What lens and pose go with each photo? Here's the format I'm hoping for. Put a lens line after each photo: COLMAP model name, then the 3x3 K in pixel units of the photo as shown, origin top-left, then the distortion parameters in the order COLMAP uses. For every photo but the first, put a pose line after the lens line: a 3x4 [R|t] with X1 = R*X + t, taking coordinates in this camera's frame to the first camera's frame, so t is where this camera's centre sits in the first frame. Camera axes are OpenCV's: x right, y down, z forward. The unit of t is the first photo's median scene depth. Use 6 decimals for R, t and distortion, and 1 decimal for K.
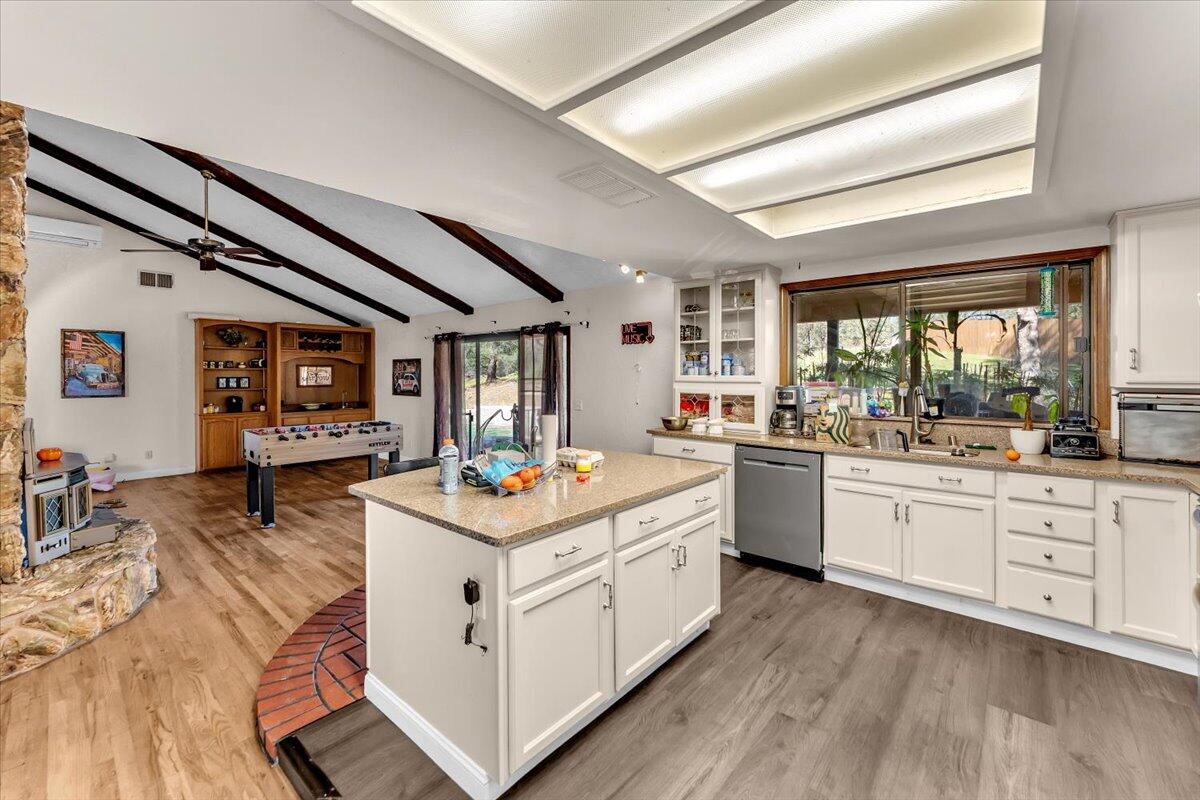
lens RADIAL K [[487.8, 0, 595.8], [0, 487.8, 376.8], [0, 0, 1]] dist [-0.002026, 0.000098]
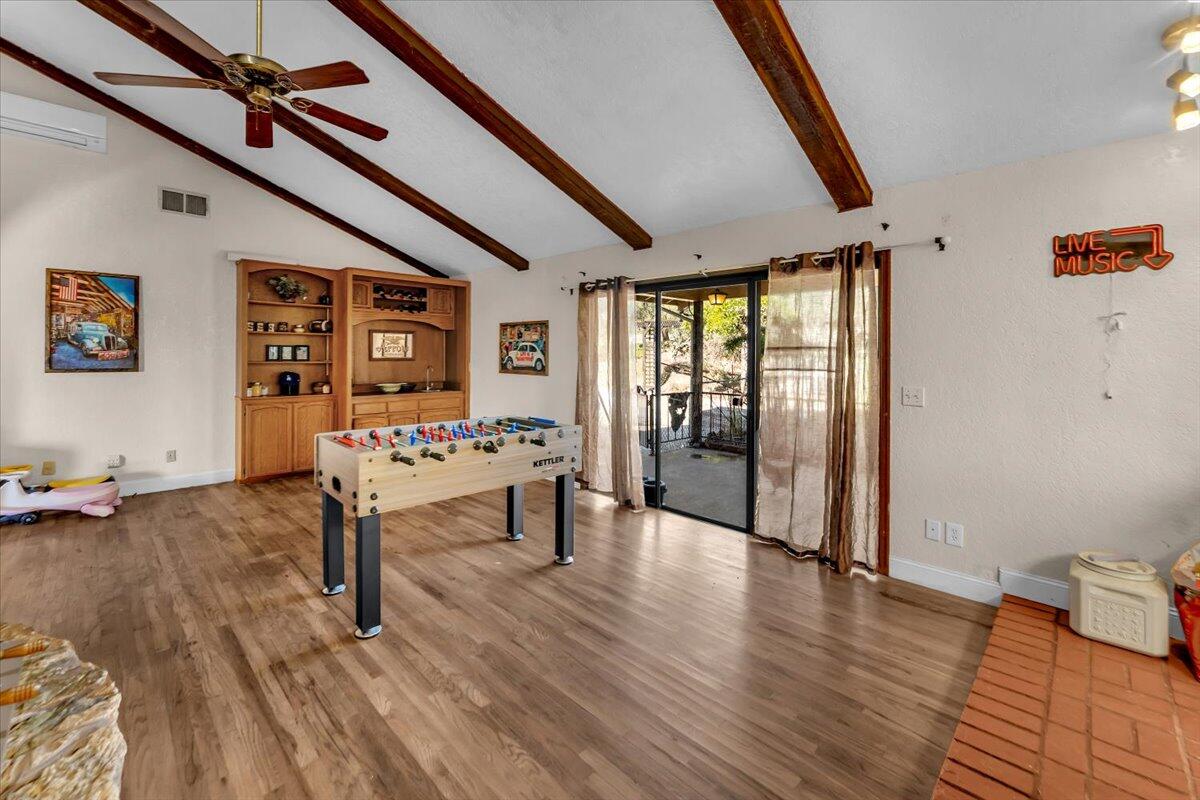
lens RADIAL K [[487.8, 0, 585.2], [0, 487.8, 355.3], [0, 0, 1]] dist [-0.002026, 0.000098]
pose [[0.997539, 0.009030, -0.069527, -0.274820], [-0.009142, 0.999957, -0.001285, 0.012979], [0.069512, 0.001917, 0.997579, 0.337689]]
